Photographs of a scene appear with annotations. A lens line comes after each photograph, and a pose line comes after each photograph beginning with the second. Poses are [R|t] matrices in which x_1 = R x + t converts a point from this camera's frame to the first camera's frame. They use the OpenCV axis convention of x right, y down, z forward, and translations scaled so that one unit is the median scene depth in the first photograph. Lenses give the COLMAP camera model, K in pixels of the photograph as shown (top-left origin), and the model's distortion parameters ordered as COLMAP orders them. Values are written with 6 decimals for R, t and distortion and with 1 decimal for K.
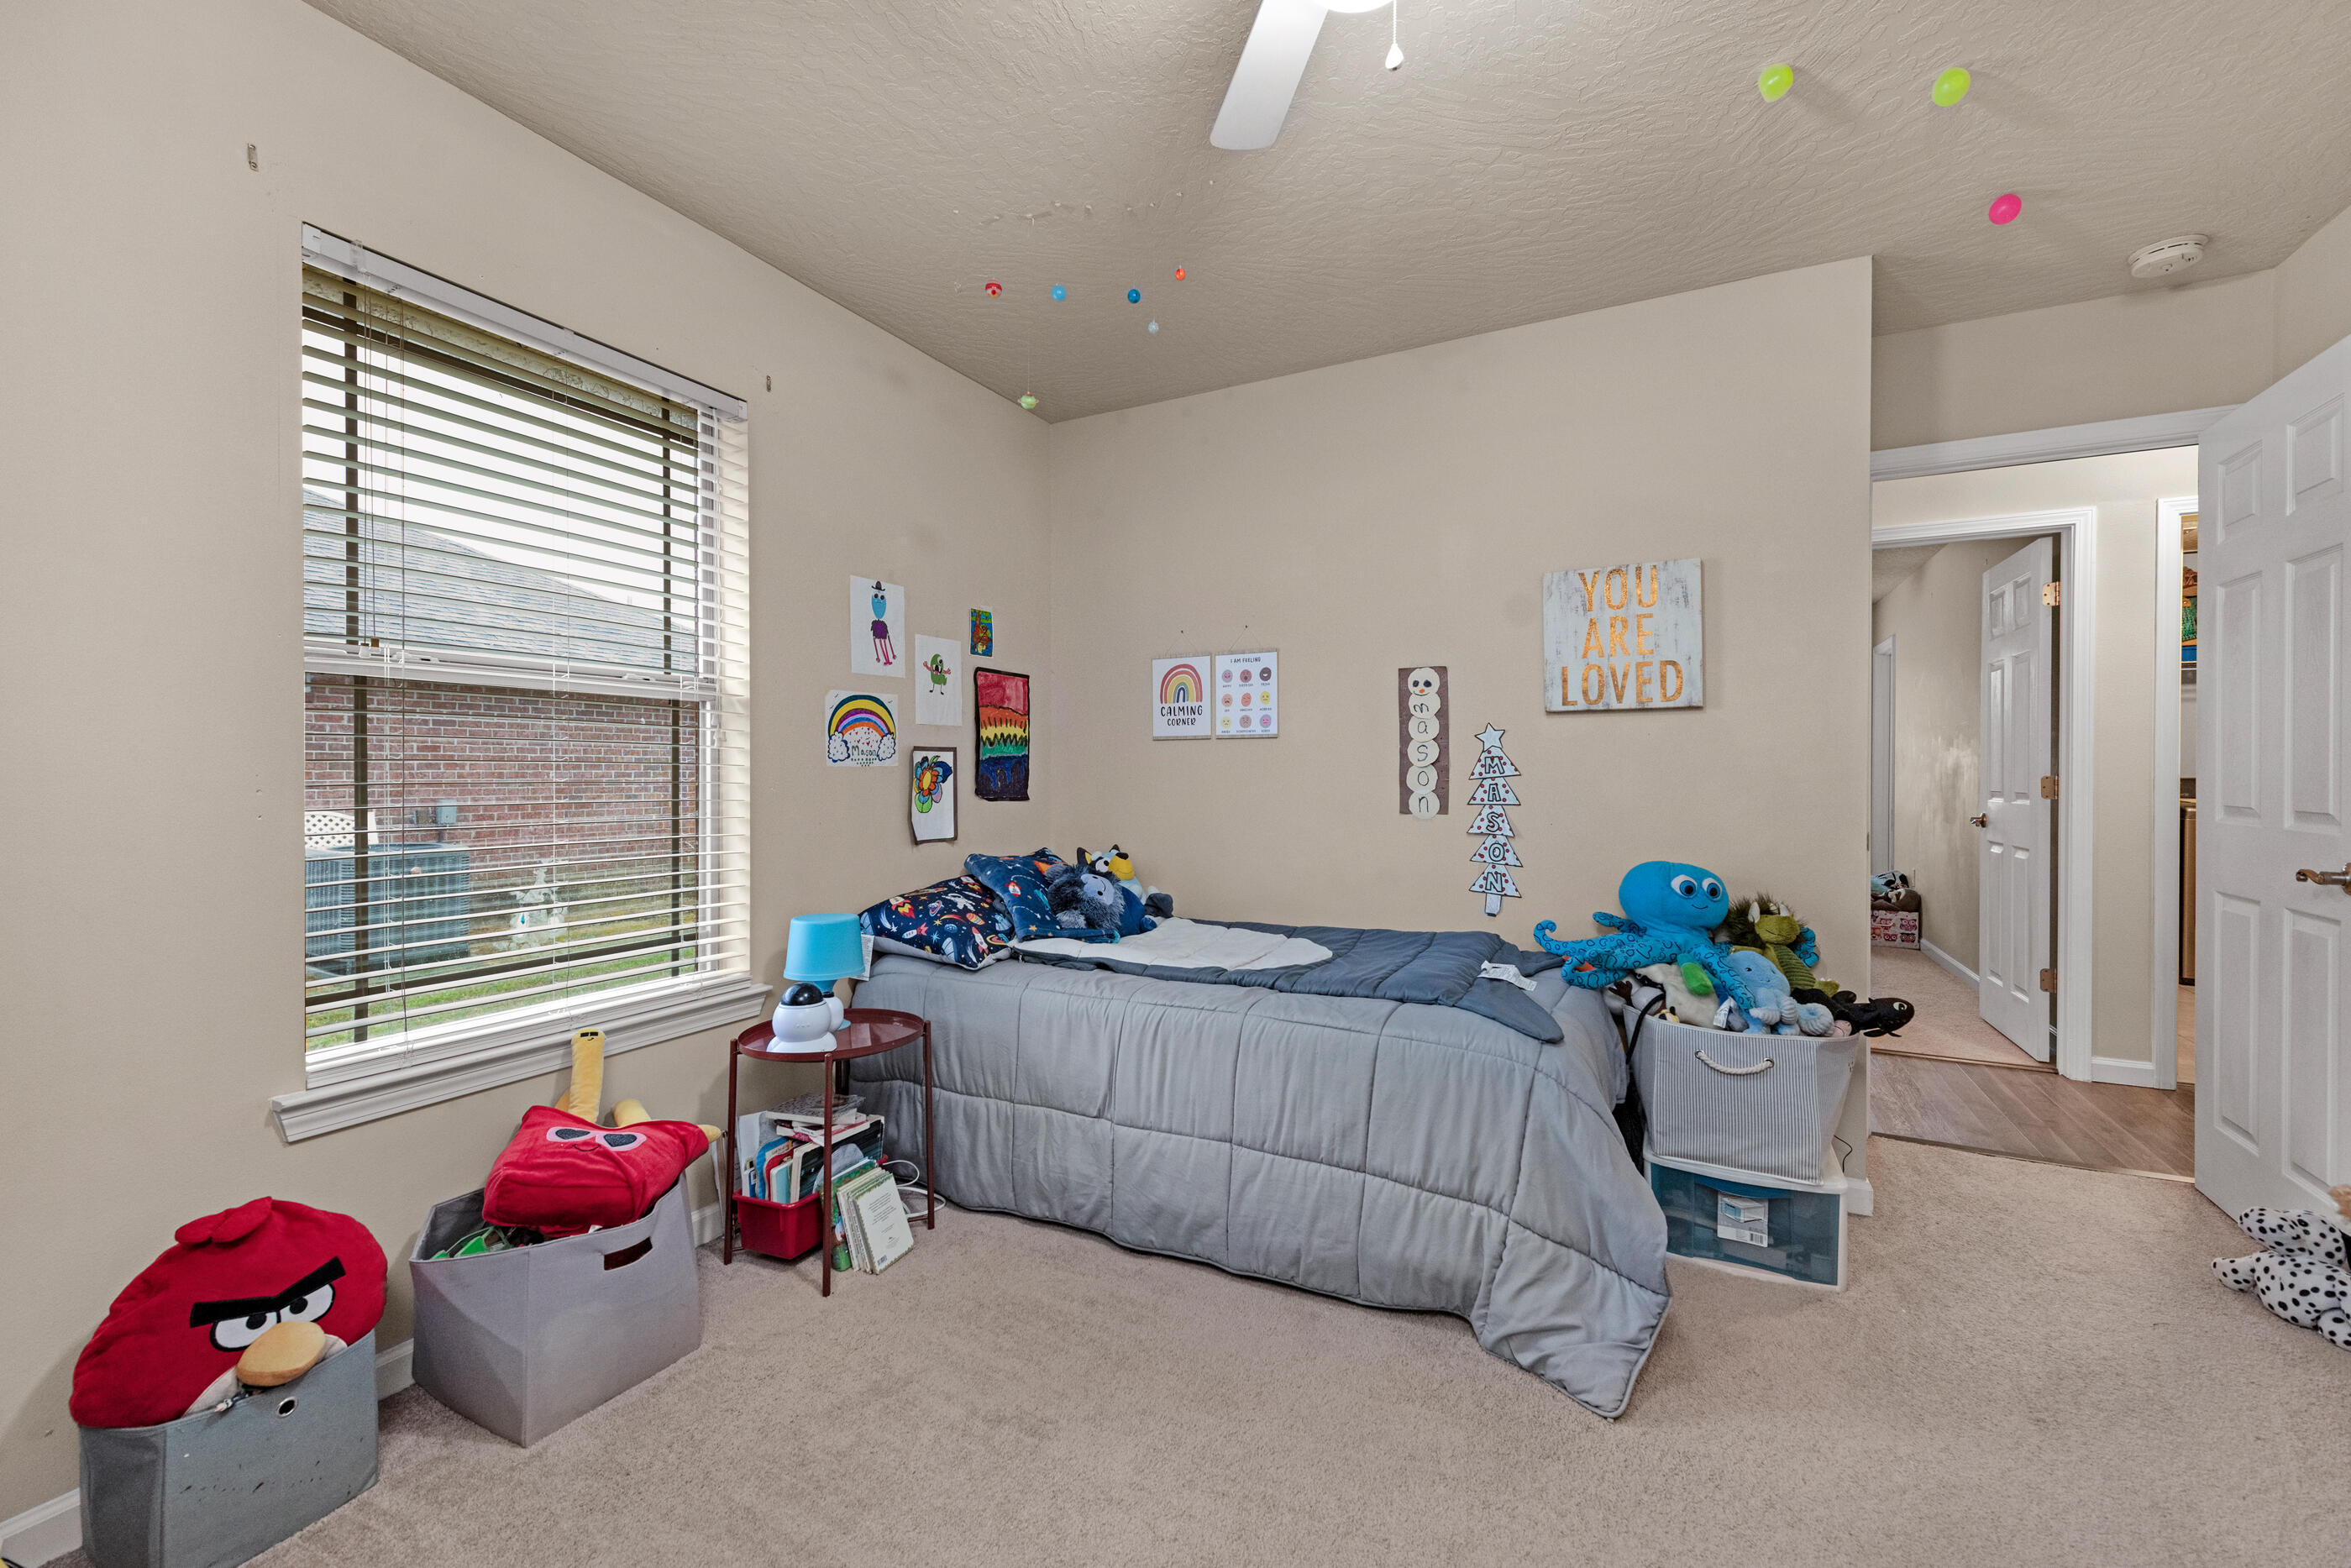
lens RADIAL K [[933.3, 0, 1187.1], [0, 933.3, 776.3], [0, 0, 1]] dist [0.013496, -0.003729]
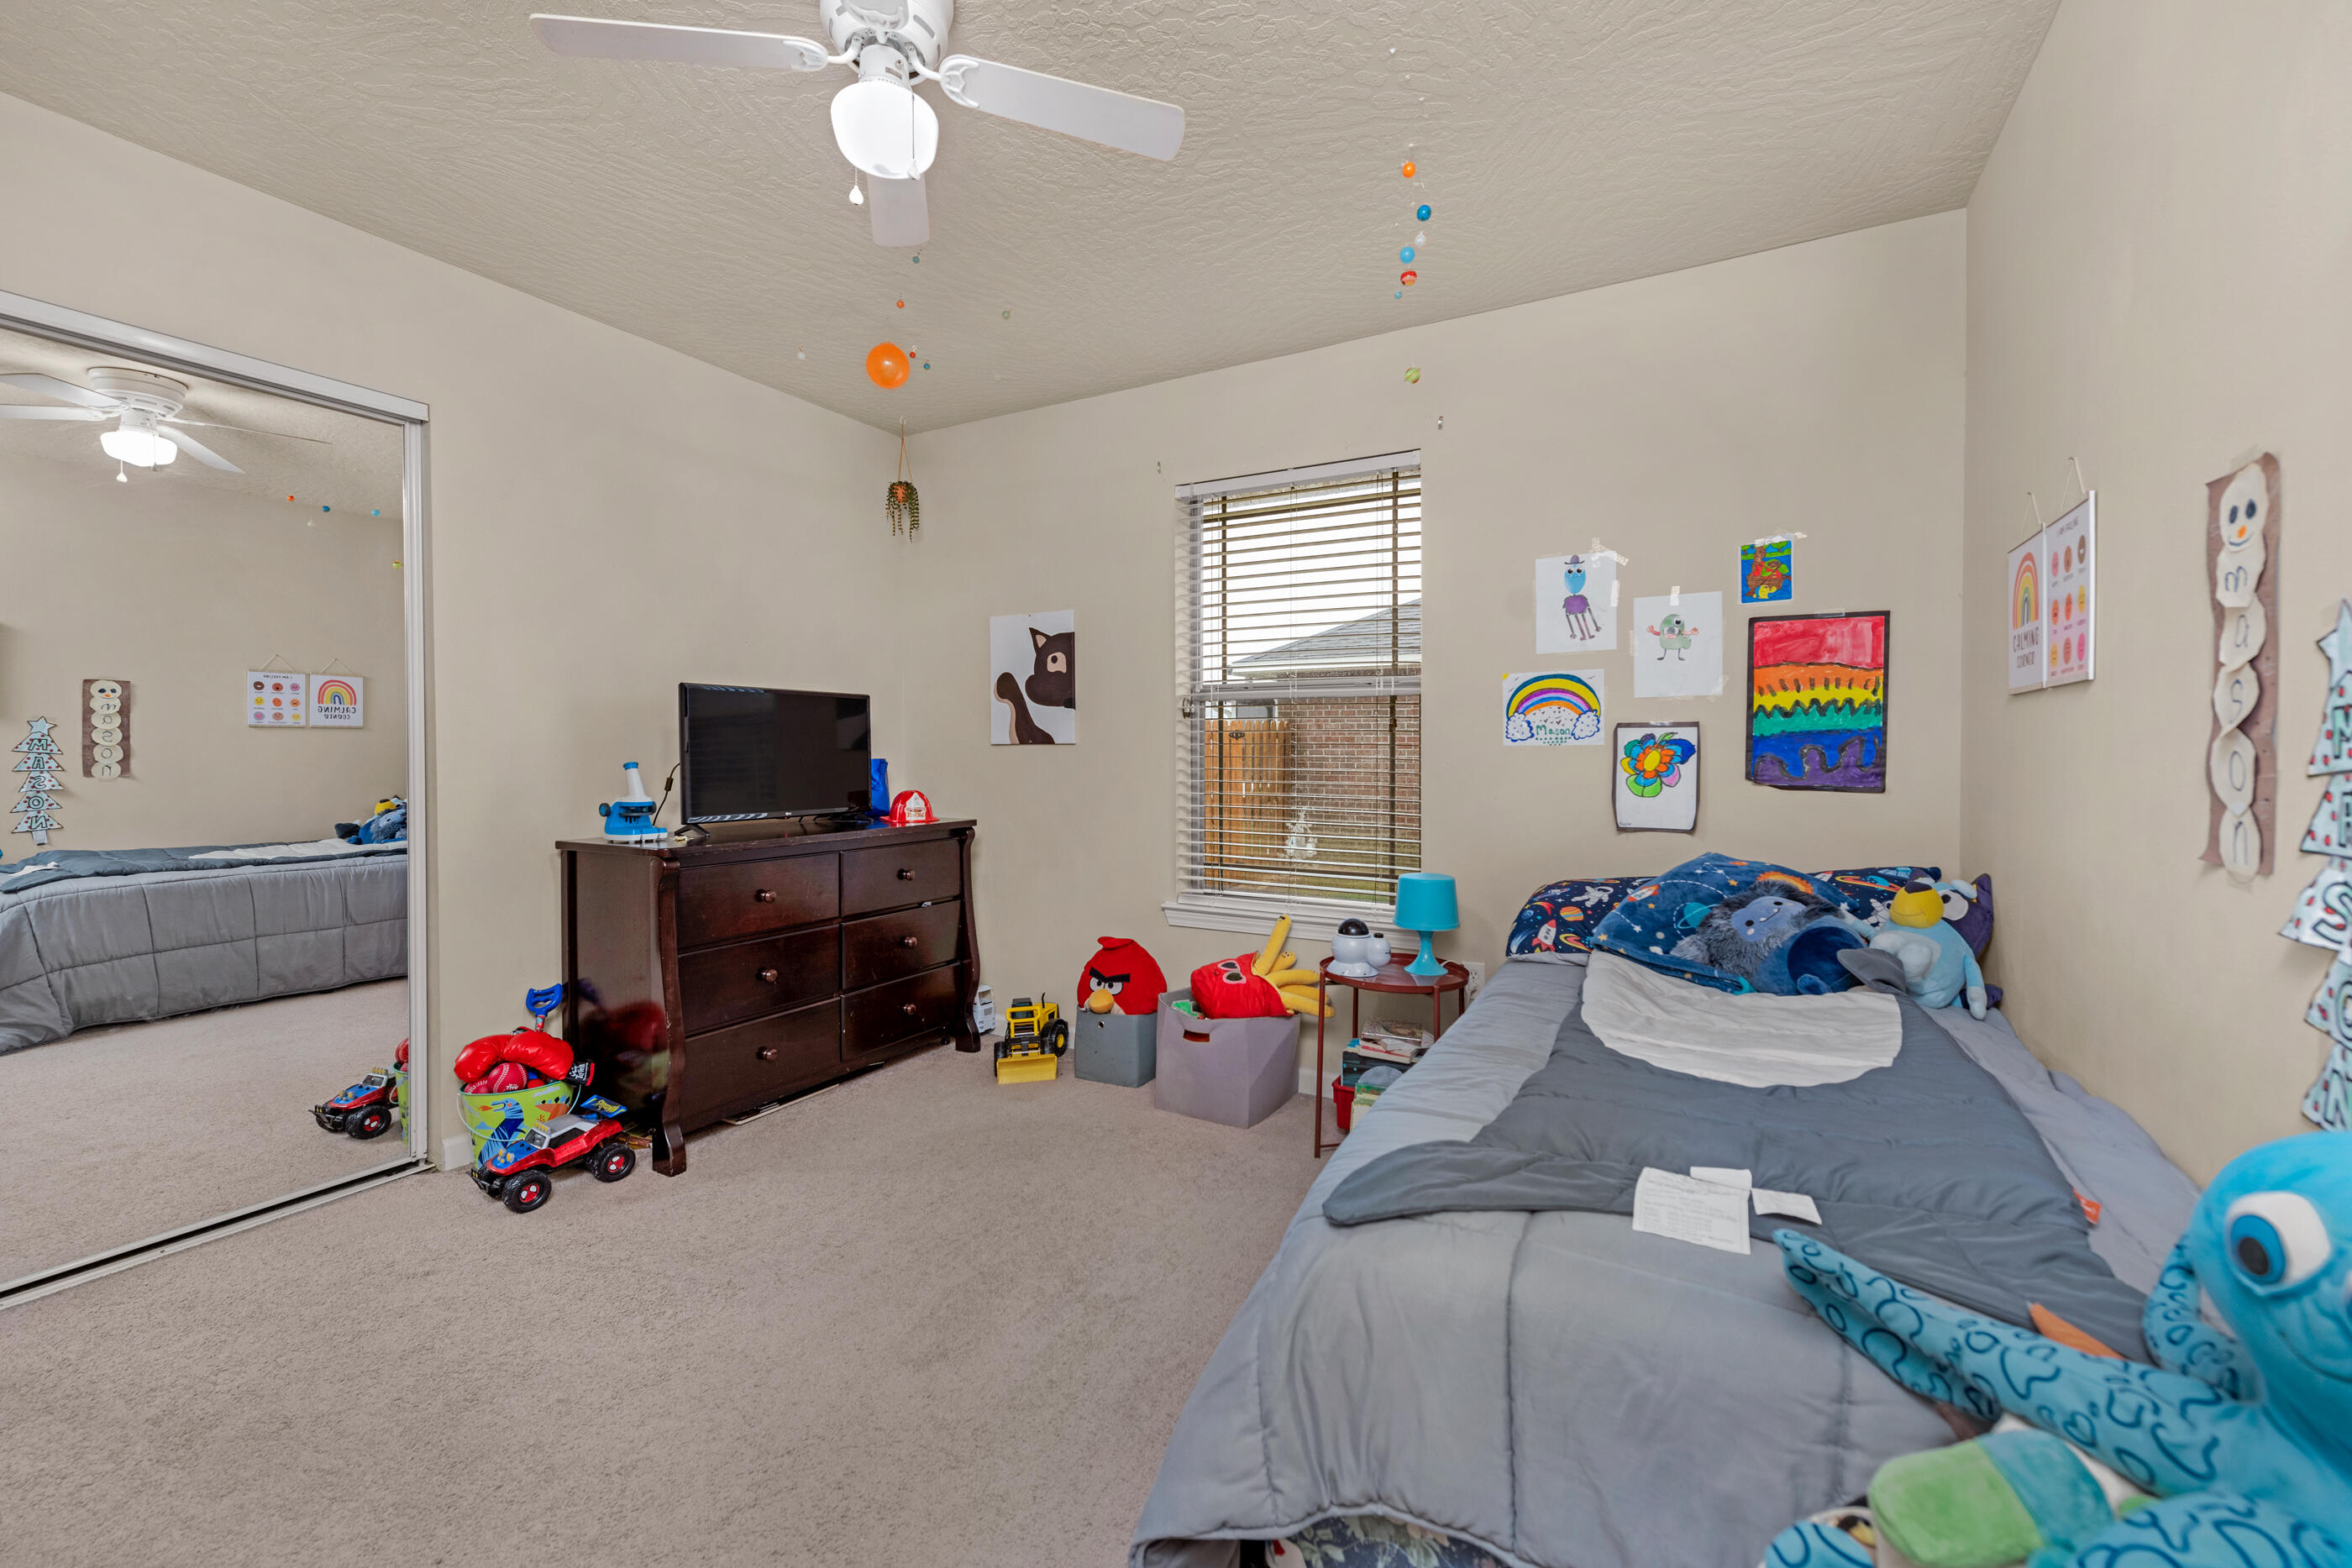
lens RADIAL K [[933.6, 0, 1189.0], [0, 933.6, 770.0], [0, 0, 1]] dist [0.013496, -0.003729]
pose [[-0.014587, 0.021379, -0.999665, 0.606345], [-0.007003, 0.999745, 0.021483, -0.002821], [0.999869, 0.007314, -0.014433, 0.571256]]
